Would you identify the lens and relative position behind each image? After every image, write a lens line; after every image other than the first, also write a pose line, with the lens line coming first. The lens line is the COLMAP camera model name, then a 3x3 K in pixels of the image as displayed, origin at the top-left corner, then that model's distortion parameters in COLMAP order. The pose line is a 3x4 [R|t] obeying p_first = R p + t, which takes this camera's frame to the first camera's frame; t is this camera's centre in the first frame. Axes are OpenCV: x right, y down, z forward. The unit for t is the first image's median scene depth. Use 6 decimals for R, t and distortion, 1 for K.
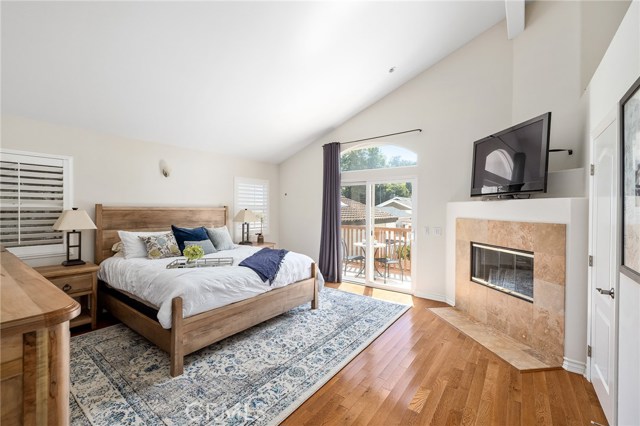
lens RADIAL K [[273.5, 0, 318.1], [0, 273.5, 210.4], [0, 0, 1]] dist [-0.001513, -0.000654]
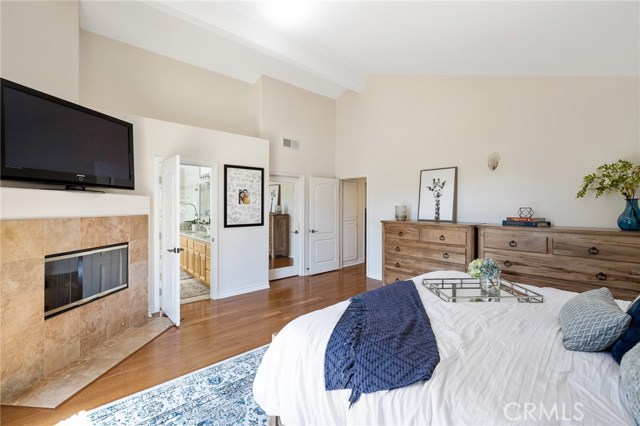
lens RADIAL K [[273.5, 0, 319.1], [0, 273.5, 210.2], [0, 0, 1]] dist [-0.001513, -0.000654]
pose [[-0.974997, -0.009531, 0.222012, -0.197564], [-0.005602, 0.999816, 0.018319, -0.002872], [-0.222146, 0.016618, -0.974872, 1.679202]]
